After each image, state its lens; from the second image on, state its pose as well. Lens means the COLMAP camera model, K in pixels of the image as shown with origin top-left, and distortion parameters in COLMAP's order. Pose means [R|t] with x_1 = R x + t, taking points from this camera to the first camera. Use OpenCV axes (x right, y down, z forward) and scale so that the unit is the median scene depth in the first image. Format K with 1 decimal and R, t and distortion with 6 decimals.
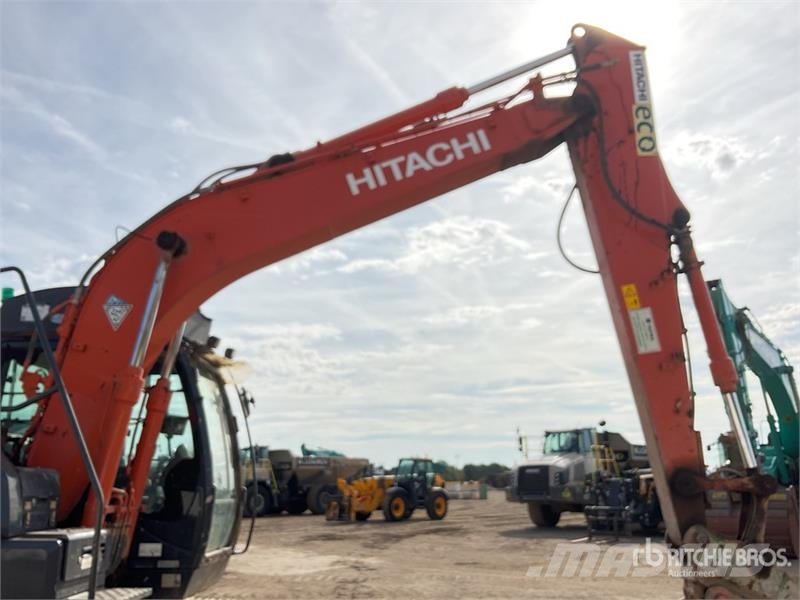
lens RADIAL K [[659.6, 0, 394.6], [0, 659.6, 302.2], [0, 0, 1]] dist [0.106419, -0.221526]
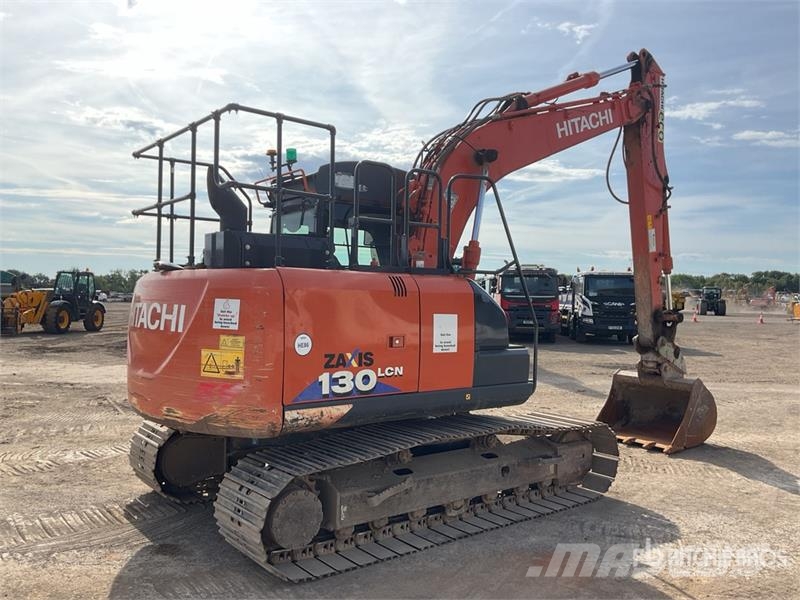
lens RADIAL K [[659.6, 0, 394.6], [0, 659.6, 302.2], [0, 0, 1]] dist [0.106419, -0.221526]
pose [[0.778681, 0.017341, 0.627181, -1.315231], [-0.188095, 0.960093, 0.206984, -0.042171], [-0.598562, -0.279144, 0.750867, -0.054583]]
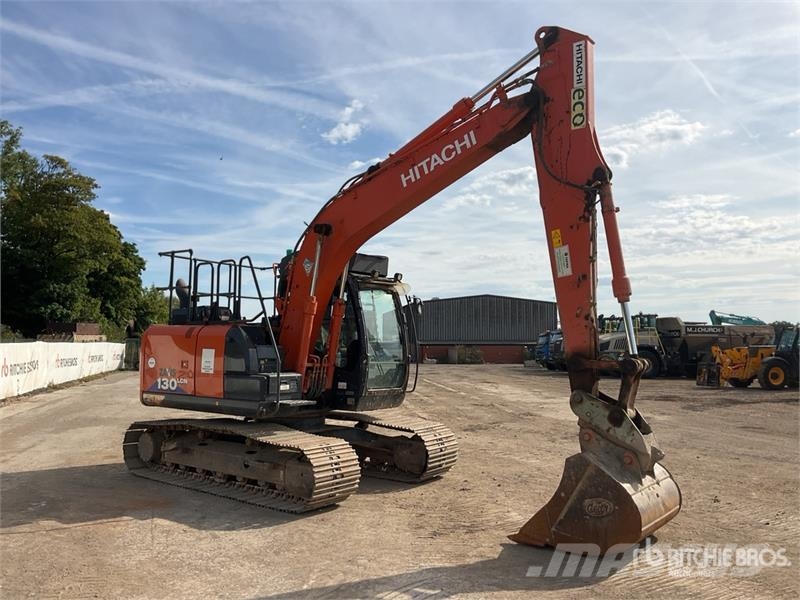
lens RADIAL K [[659.6, 0, 394.6], [0, 659.6, 302.2], [0, 0, 1]] dist [0.106419, -0.221526]
pose [[0.793976, -0.021244, -0.607578, 0.895534], [0.142506, 0.978049, 0.152027, -0.133801], [0.591012, -0.207289, 0.779575, -0.350575]]
